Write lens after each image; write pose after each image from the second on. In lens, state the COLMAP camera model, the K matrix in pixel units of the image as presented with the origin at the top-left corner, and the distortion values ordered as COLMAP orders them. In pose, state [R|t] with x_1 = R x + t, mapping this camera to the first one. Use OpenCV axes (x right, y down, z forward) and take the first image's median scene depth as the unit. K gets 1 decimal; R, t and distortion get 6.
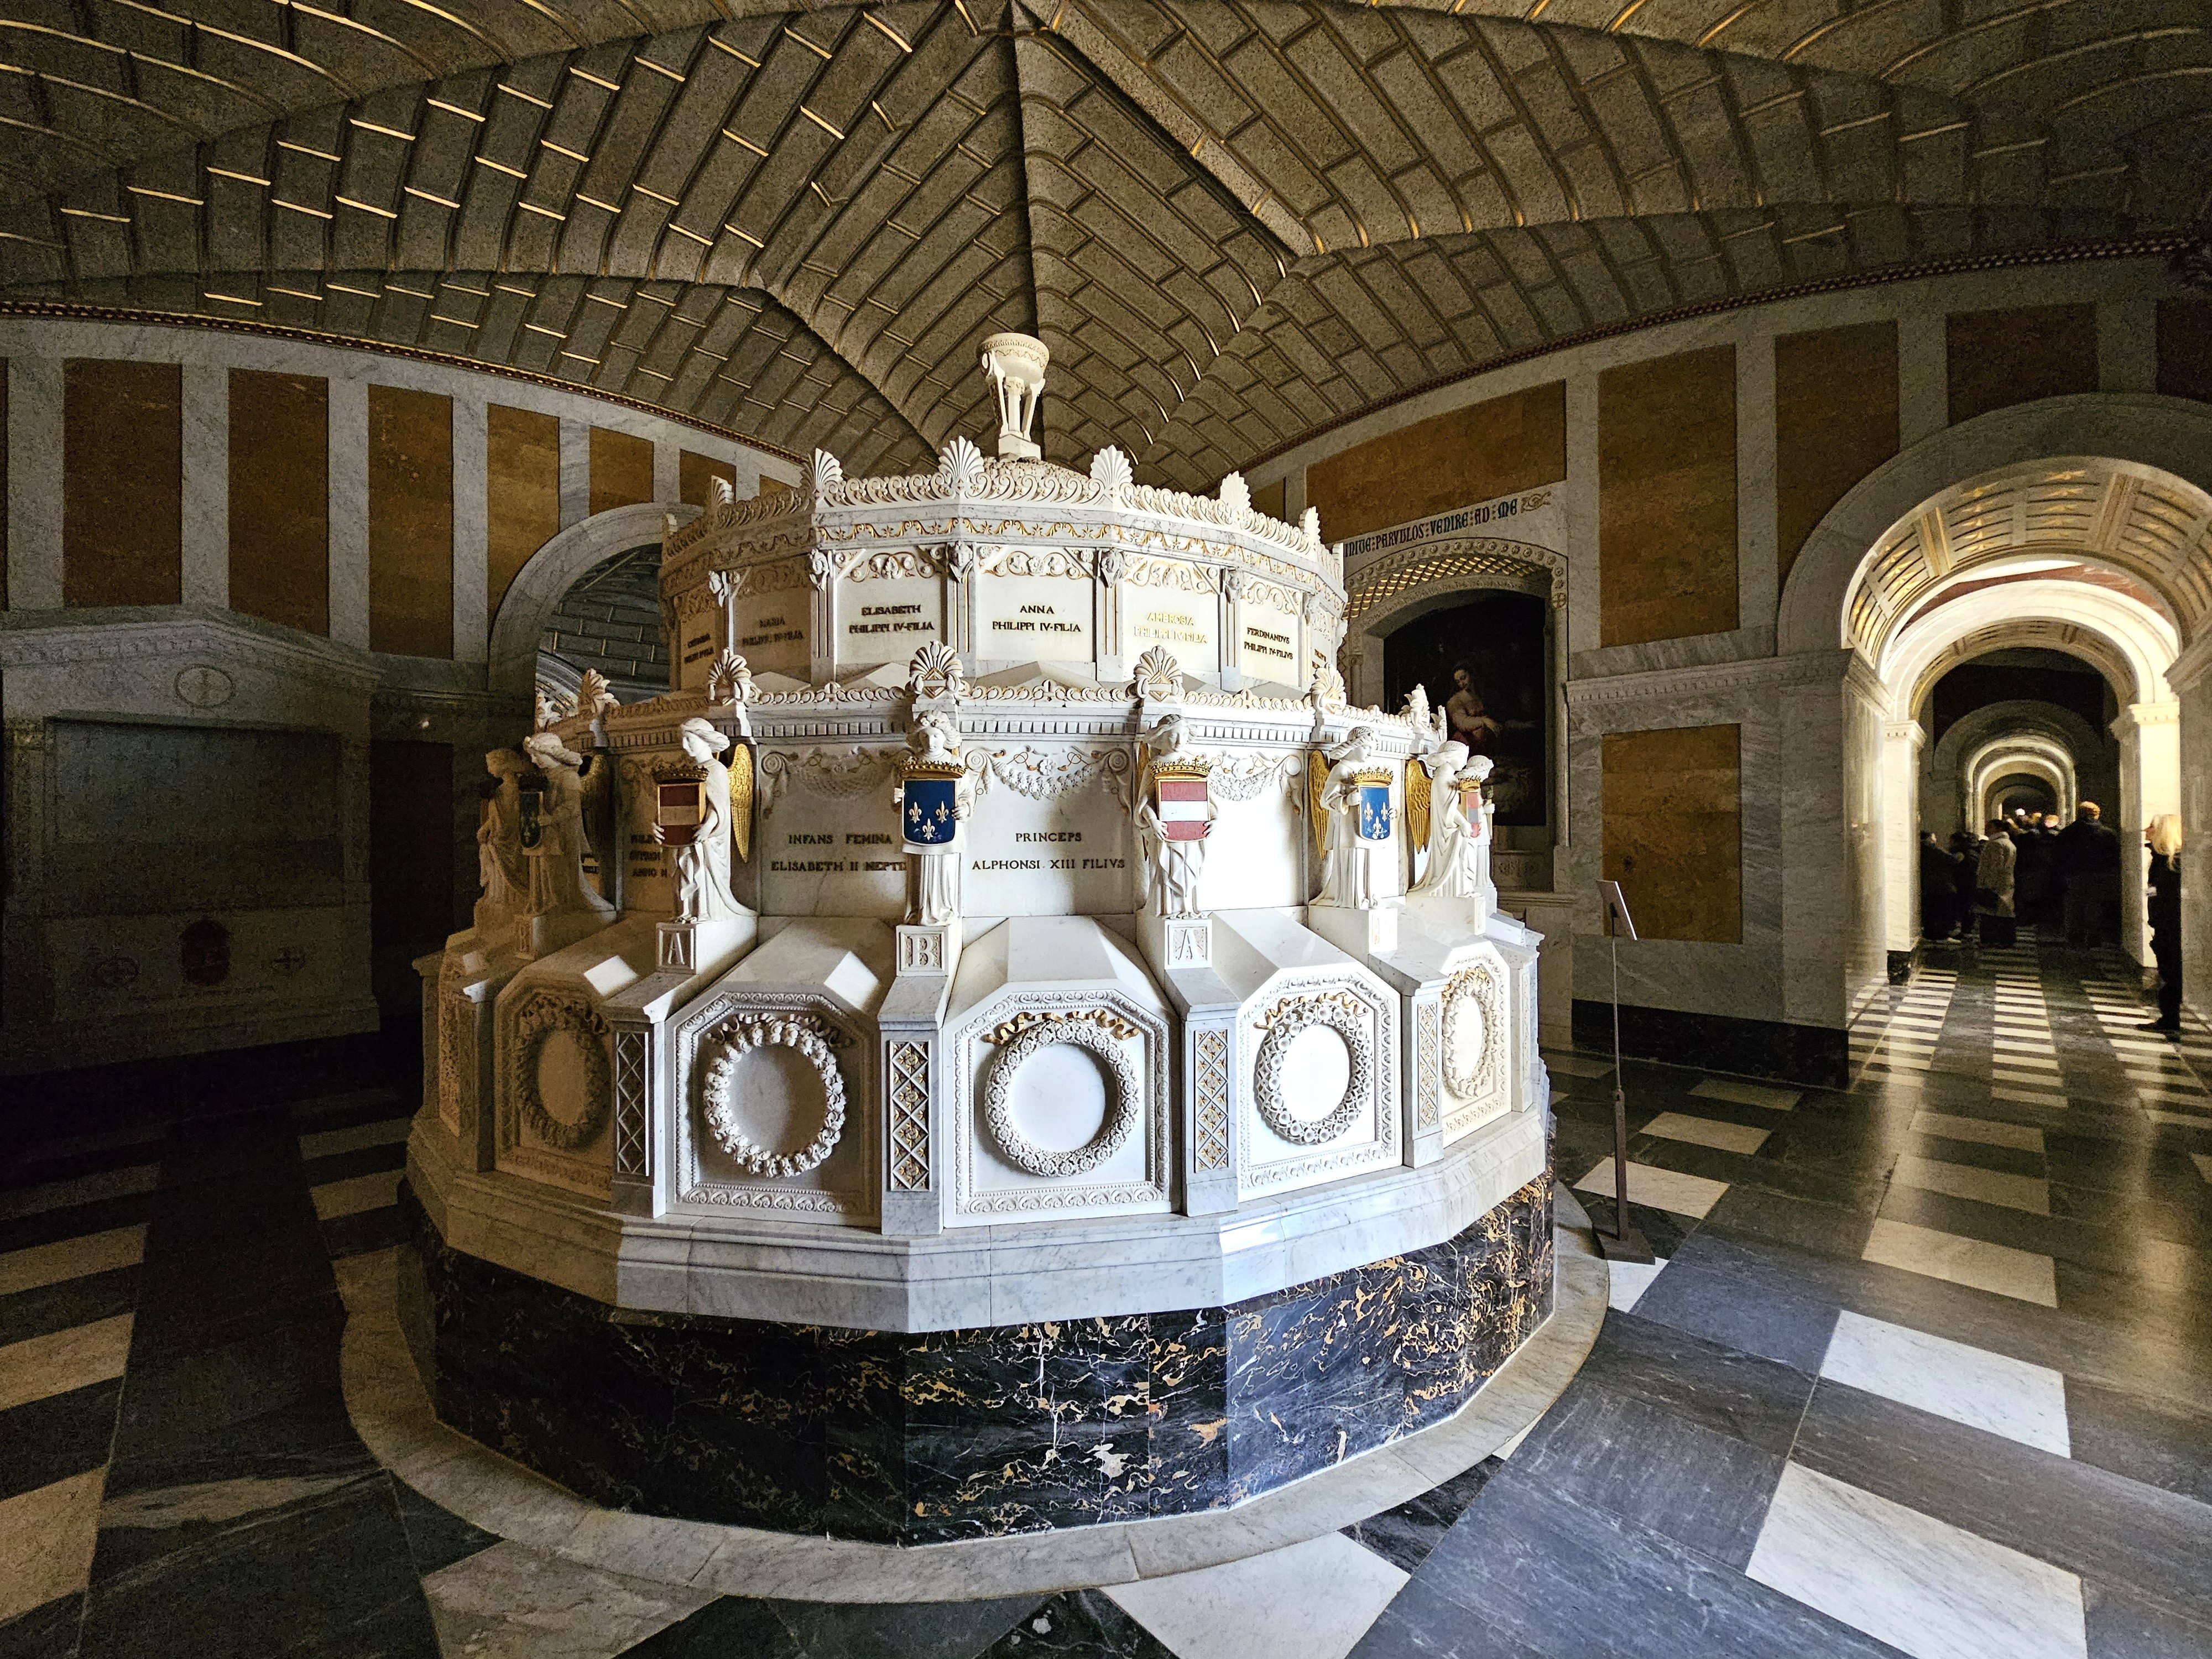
lens RADIAL K [[882.6, 0, 1106.0], [0, 882.6, 829.5], [0, 0, 1]] dist [-0.000340, -0.000040]
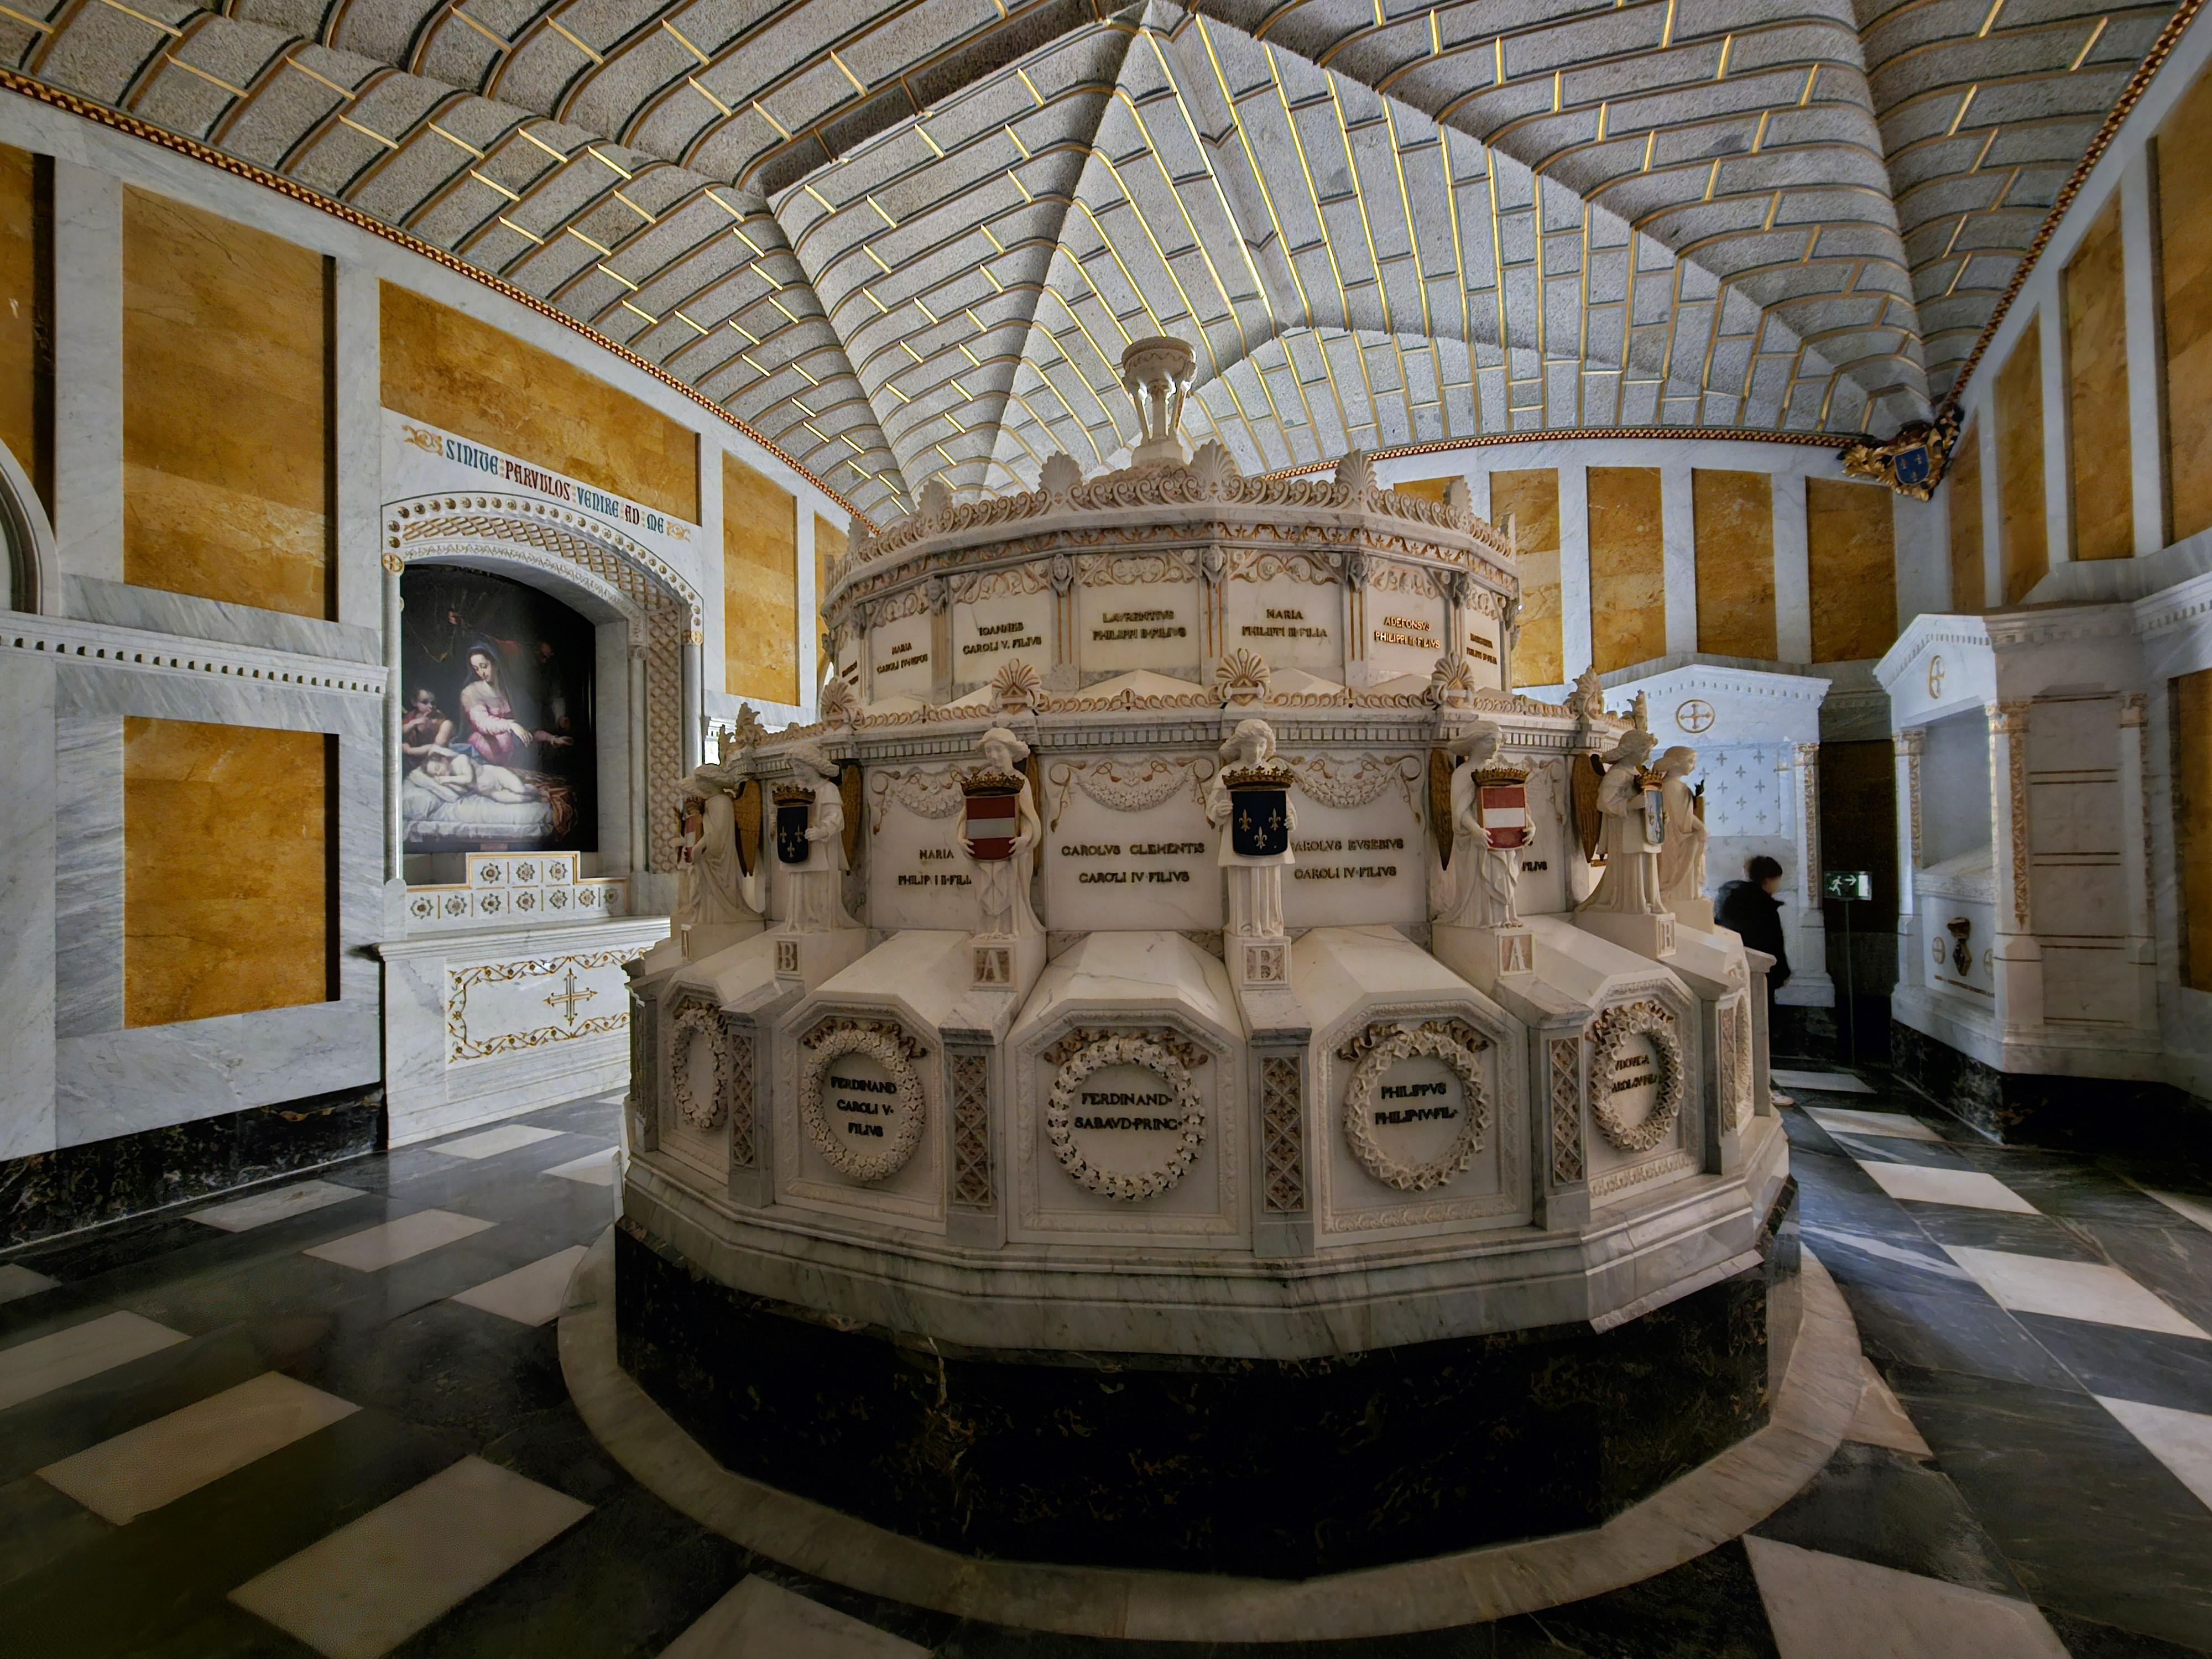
lens RADIAL K [[901.2, 0, 1106.0], [0, 901.2, 829.5], [0, 0, 1]] dist [0.010692, -0.000022]
pose [[0.999159, -0.010852, 0.039552, -0.325116], [0.011348, 0.999859, -0.012350, 0.000155], [-0.039413, 0.012788, 0.999141, 0.005420]]
